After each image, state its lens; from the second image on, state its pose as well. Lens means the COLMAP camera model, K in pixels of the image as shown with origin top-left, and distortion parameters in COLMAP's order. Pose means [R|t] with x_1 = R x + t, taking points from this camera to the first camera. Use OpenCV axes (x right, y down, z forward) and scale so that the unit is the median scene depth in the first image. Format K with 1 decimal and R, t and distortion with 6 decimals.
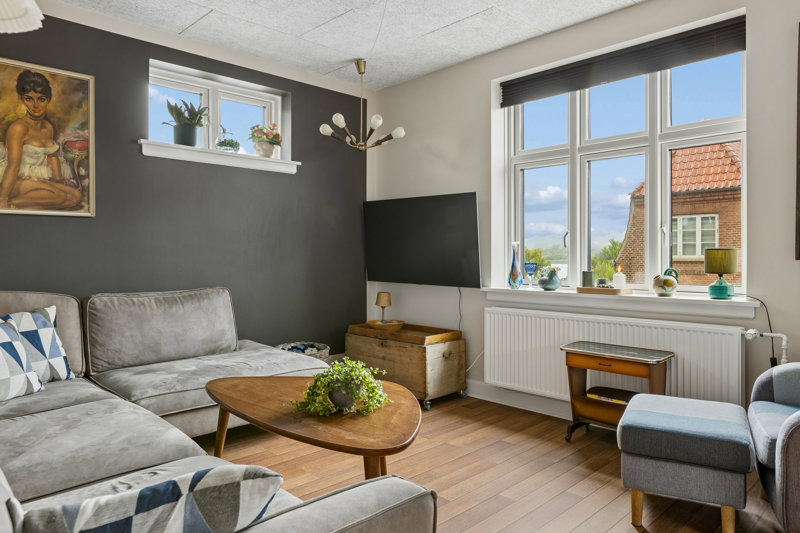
lens RADIAL K [[547.4, 0, 400.0], [0, 547.4, 266.5], [0, 0, 1]] dist [0.001058, -0.001597]
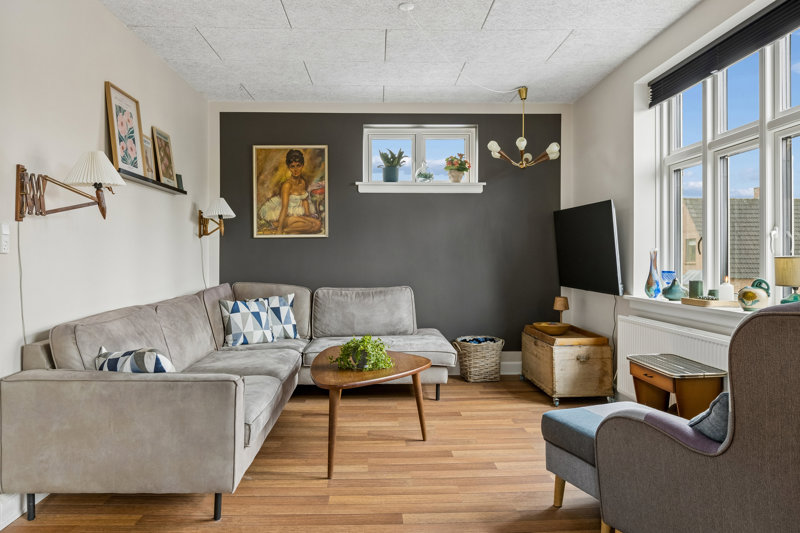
lens RADIAL K [[571.9, 0, 381.8], [0, 571.9, 276.5], [0, 0, 1]] dist [0.003800, 0.000289]
pose [[0.733143, 0.019156, -0.679805, 0.644871], [-0.011887, 0.999811, 0.015355, -0.007620], [0.679971, -0.003177, 0.733232, -0.067434]]
